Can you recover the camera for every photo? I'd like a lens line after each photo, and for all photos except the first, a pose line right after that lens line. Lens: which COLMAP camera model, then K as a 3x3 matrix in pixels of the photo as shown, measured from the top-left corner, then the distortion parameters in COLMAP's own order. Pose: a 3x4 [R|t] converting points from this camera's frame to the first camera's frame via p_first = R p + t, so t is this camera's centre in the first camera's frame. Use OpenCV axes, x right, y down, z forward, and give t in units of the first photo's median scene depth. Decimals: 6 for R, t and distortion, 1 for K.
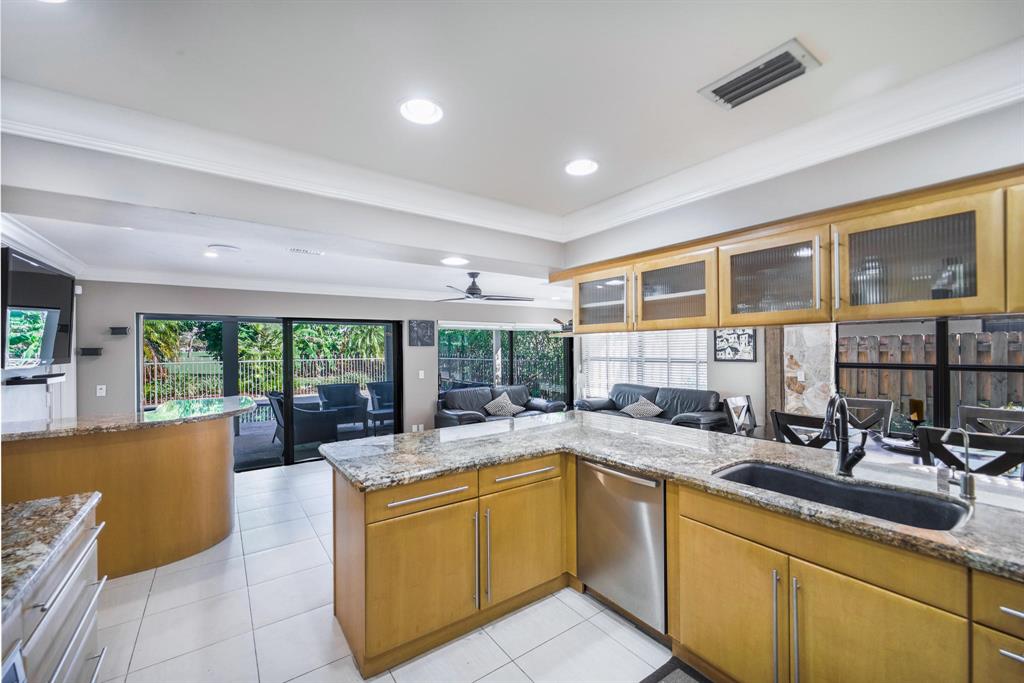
lens RADIAL K [[422.1, 0, 516.0], [0, 422.1, 346.3], [0, 0, 1]] dist [0.004883, -0.001664]
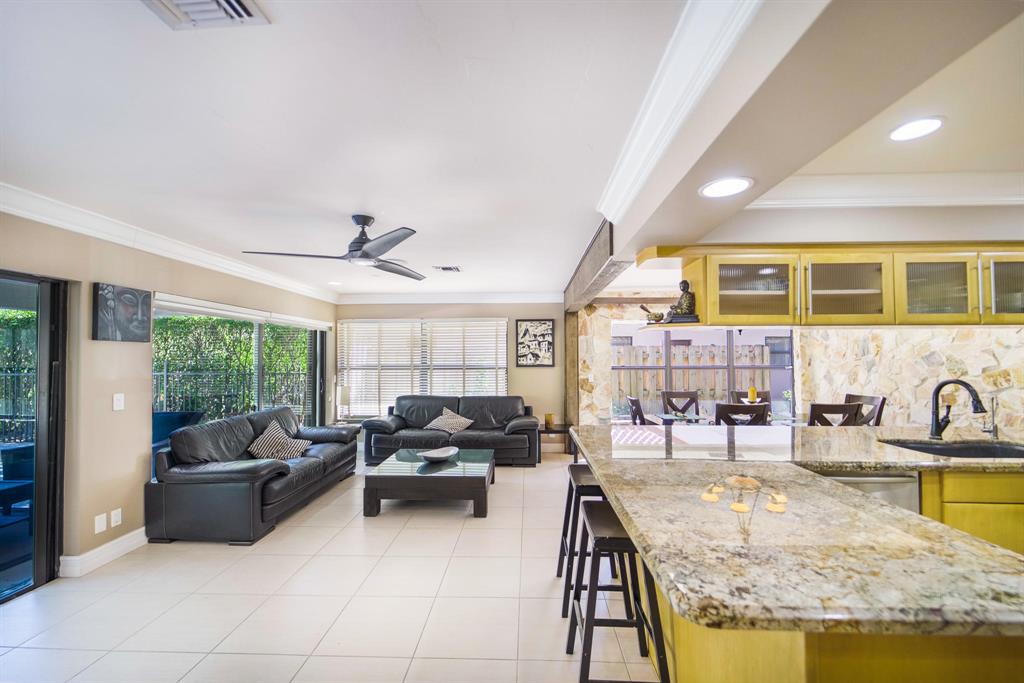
lens RADIAL K [[422.1, 0, 511.9], [0, 422.1, 344.9], [0, 0, 1]] dist [0.004883, -0.001664]
pose [[0.609976, 0.031671, 0.791787, -0.370153], [-0.005916, 0.999355, -0.035416, 0.019479], [-0.792398, 0.016919, 0.609770, 0.407944]]
